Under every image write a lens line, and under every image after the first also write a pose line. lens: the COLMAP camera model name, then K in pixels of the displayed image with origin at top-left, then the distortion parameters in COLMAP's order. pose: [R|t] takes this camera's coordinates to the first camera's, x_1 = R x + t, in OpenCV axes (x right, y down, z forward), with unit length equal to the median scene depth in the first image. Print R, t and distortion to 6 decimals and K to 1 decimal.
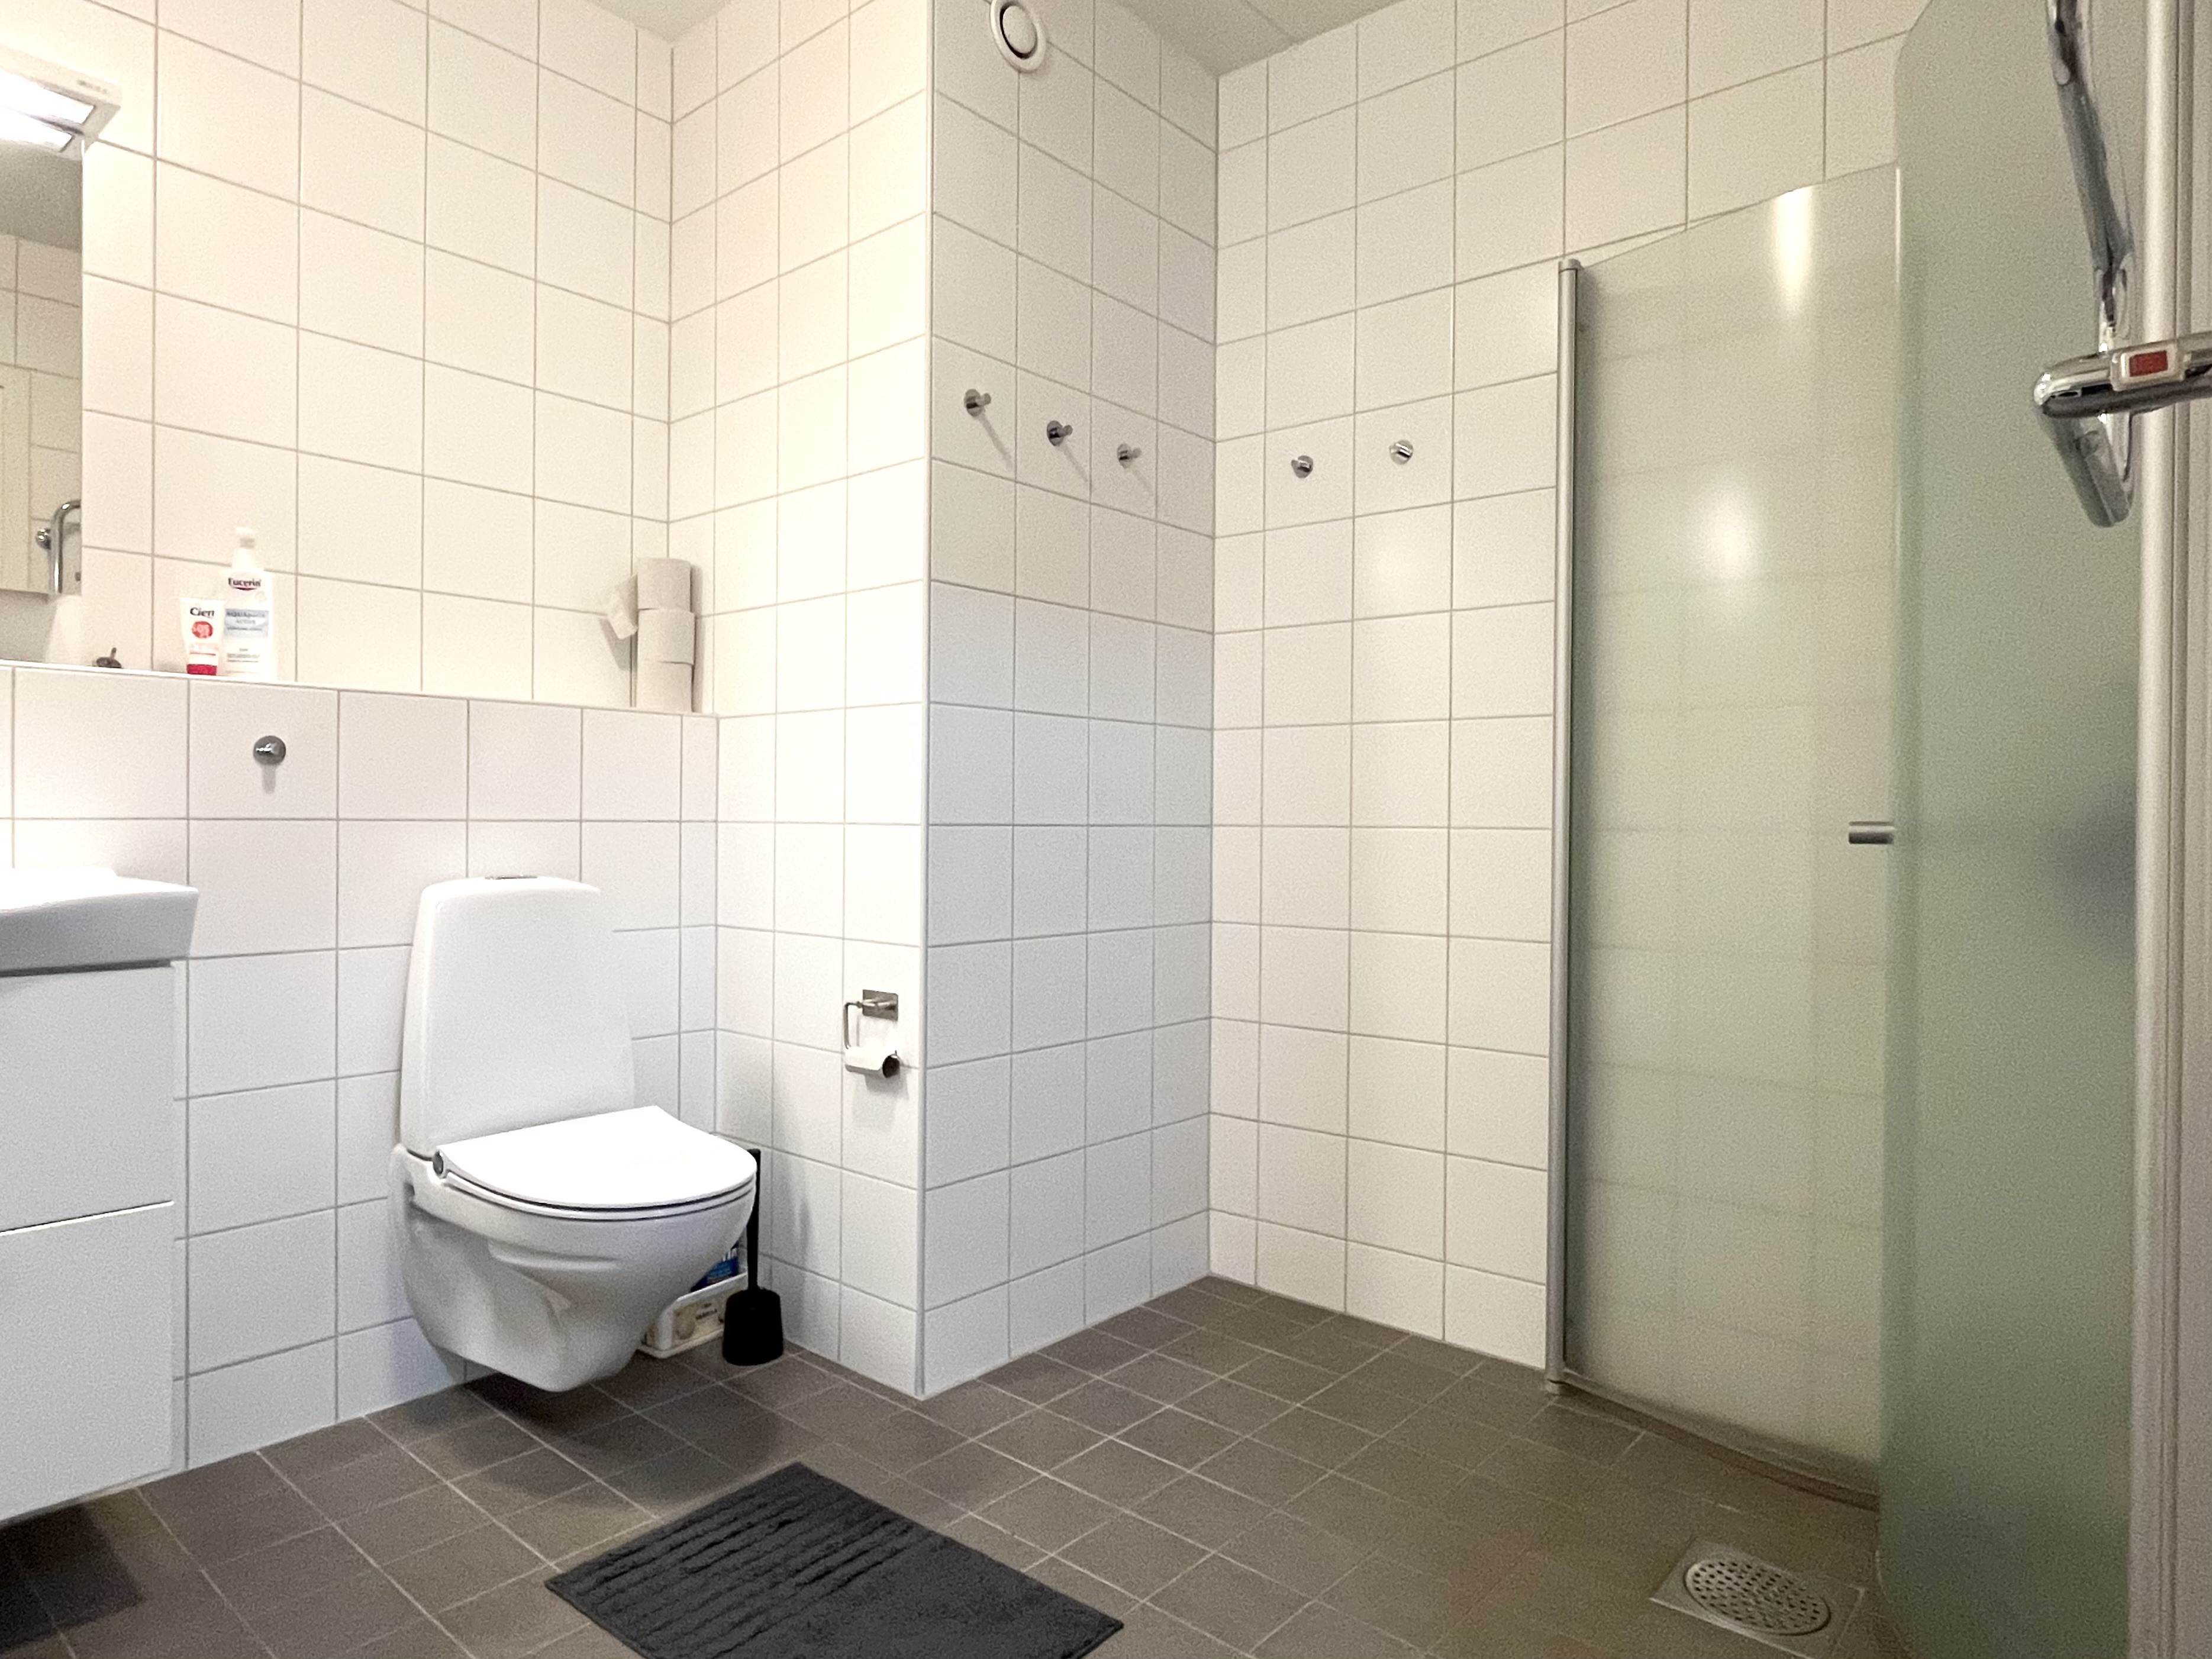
lens RADIAL K [[1352.9, 0, 1103.5], [0, 1352.9, 822.6], [0, 0, 1]] dist [-0.002528, -0.000220]
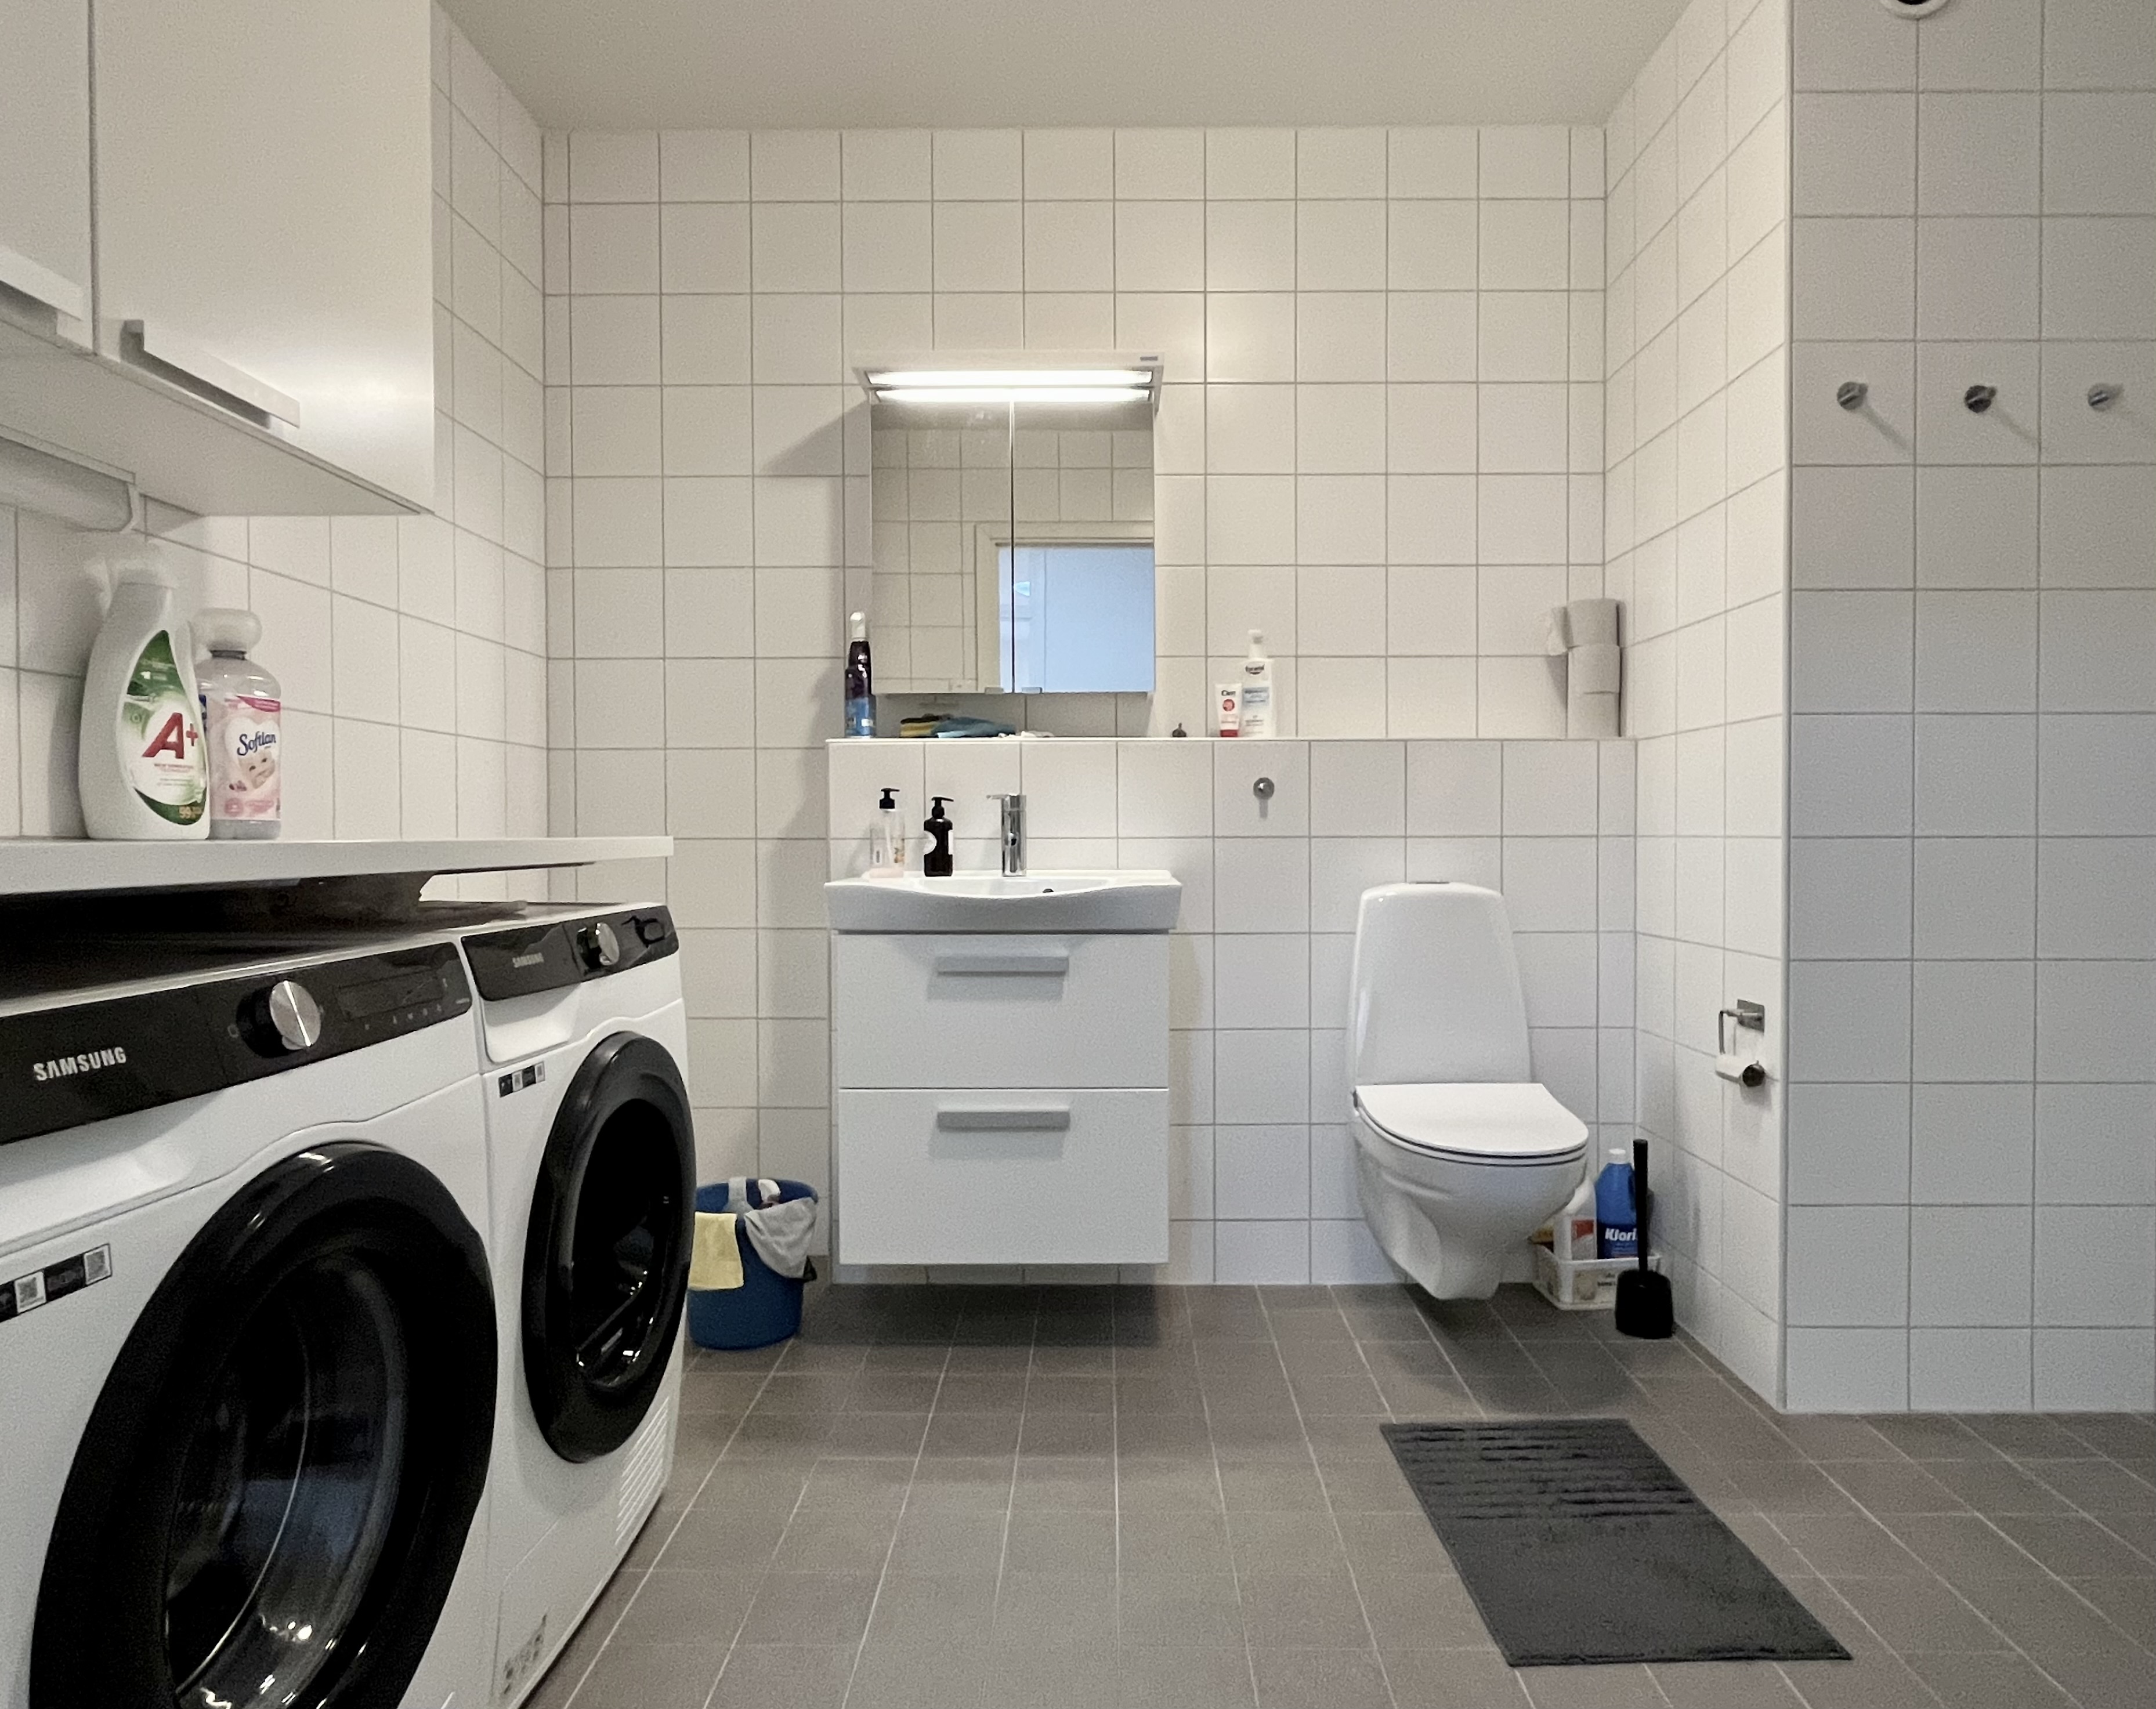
lens RADIAL K [[1324.4, 0, 1078.0], [0, 1324.4, 854.5], [0, 0, 1]] dist [-0.002365, 0.000976]
pose [[0.642461, 0.001490, -0.766317, 0.285567], [0.004990, 0.999969, 0.006128, 0.005580], [0.766302, -0.007761, 0.642433, -0.023866]]
